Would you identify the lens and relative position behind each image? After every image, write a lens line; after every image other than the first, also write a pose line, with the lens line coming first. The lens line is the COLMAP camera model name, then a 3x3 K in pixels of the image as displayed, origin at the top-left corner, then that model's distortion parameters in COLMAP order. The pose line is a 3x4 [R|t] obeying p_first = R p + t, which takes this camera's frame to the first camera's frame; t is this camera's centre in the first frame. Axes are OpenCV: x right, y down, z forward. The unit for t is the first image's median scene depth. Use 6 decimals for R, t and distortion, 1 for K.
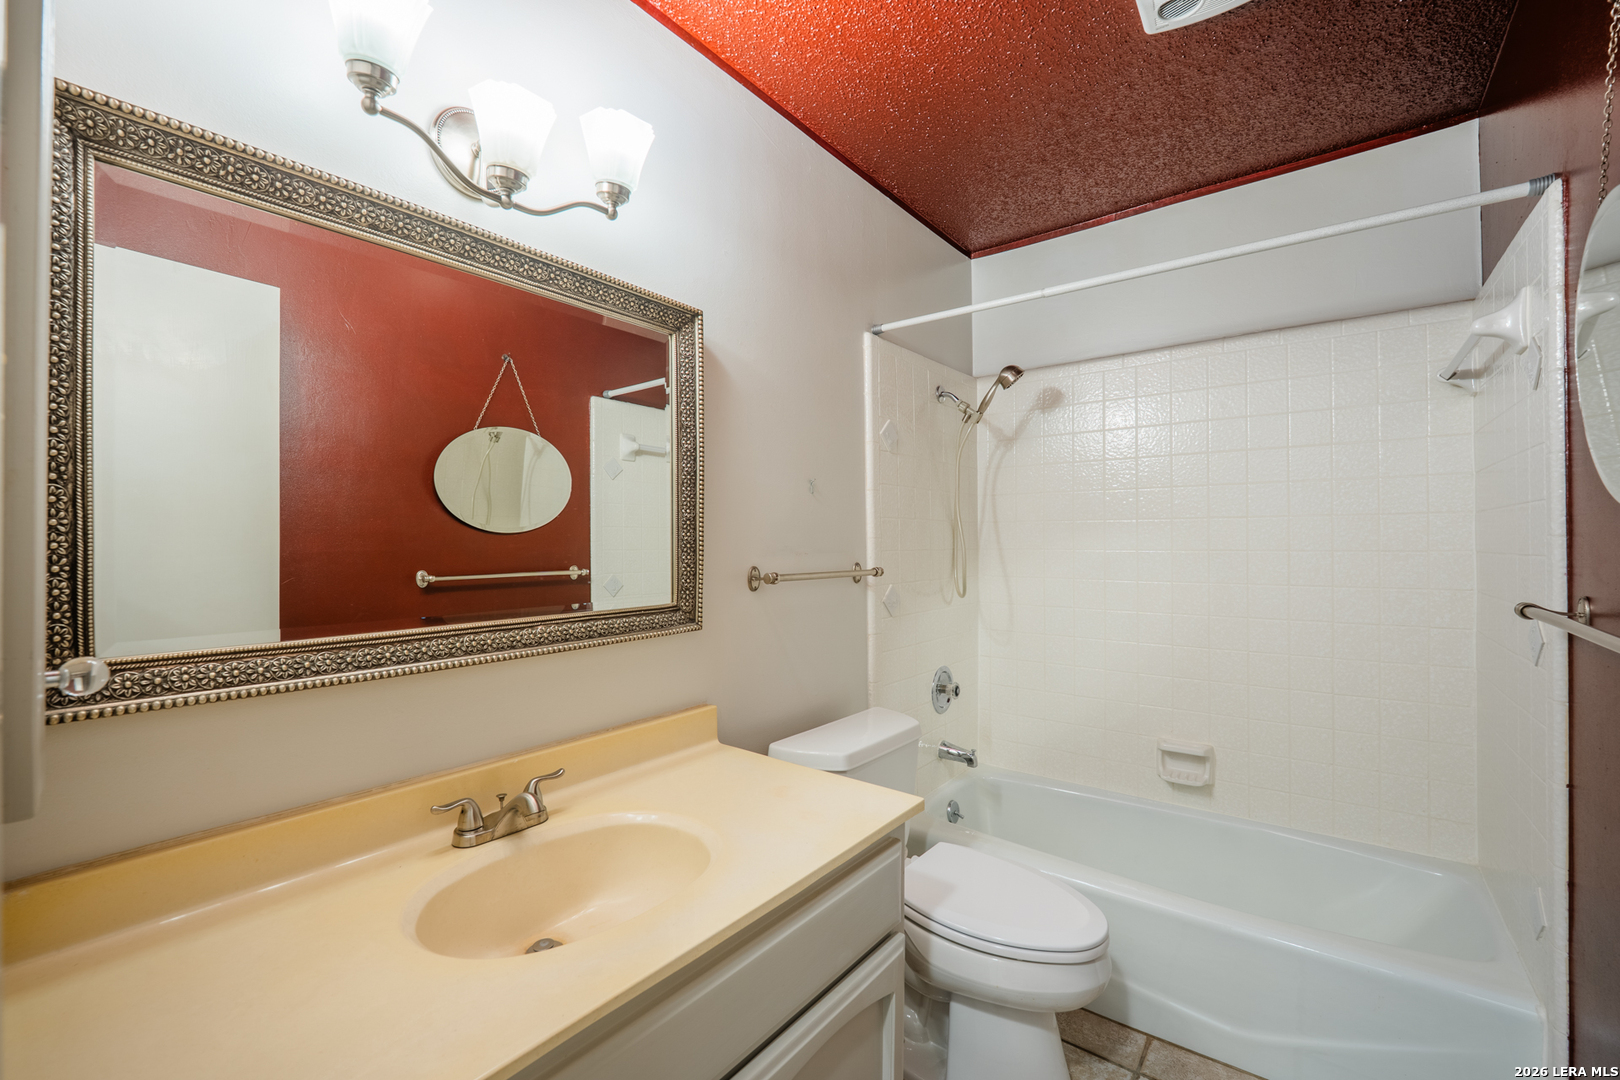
lens RADIAL K [[662.8, 0, 802.1], [0, 662.8, 540.4], [0, 0, 1]] dist [-0.003549, -0.002906]
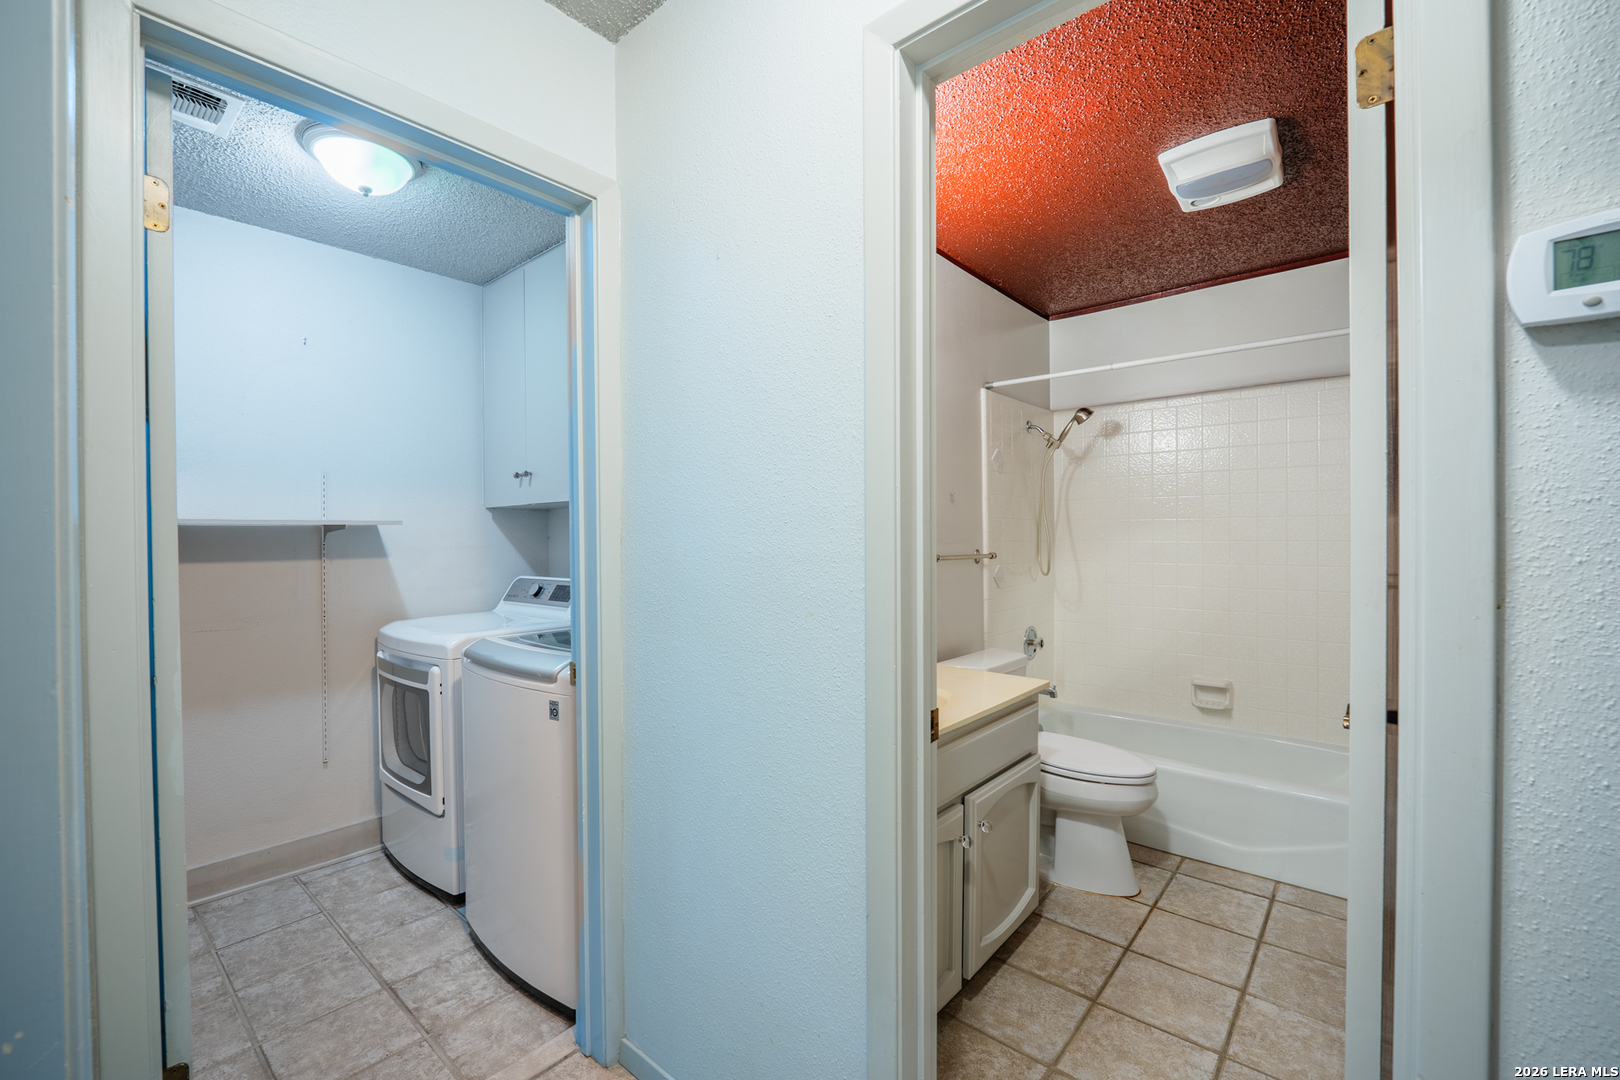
lens RADIAL K [[662.8, 0, 802.6], [0, 662.8, 539.8], [0, 0, 1]] dist [-0.003549, -0.002906]
pose [[0.998751, -0.000795, -0.049950, -0.203747], [0.001266, 0.999955, 0.009399, -0.001289], [0.049940, -0.009450, 0.998707, -0.416261]]
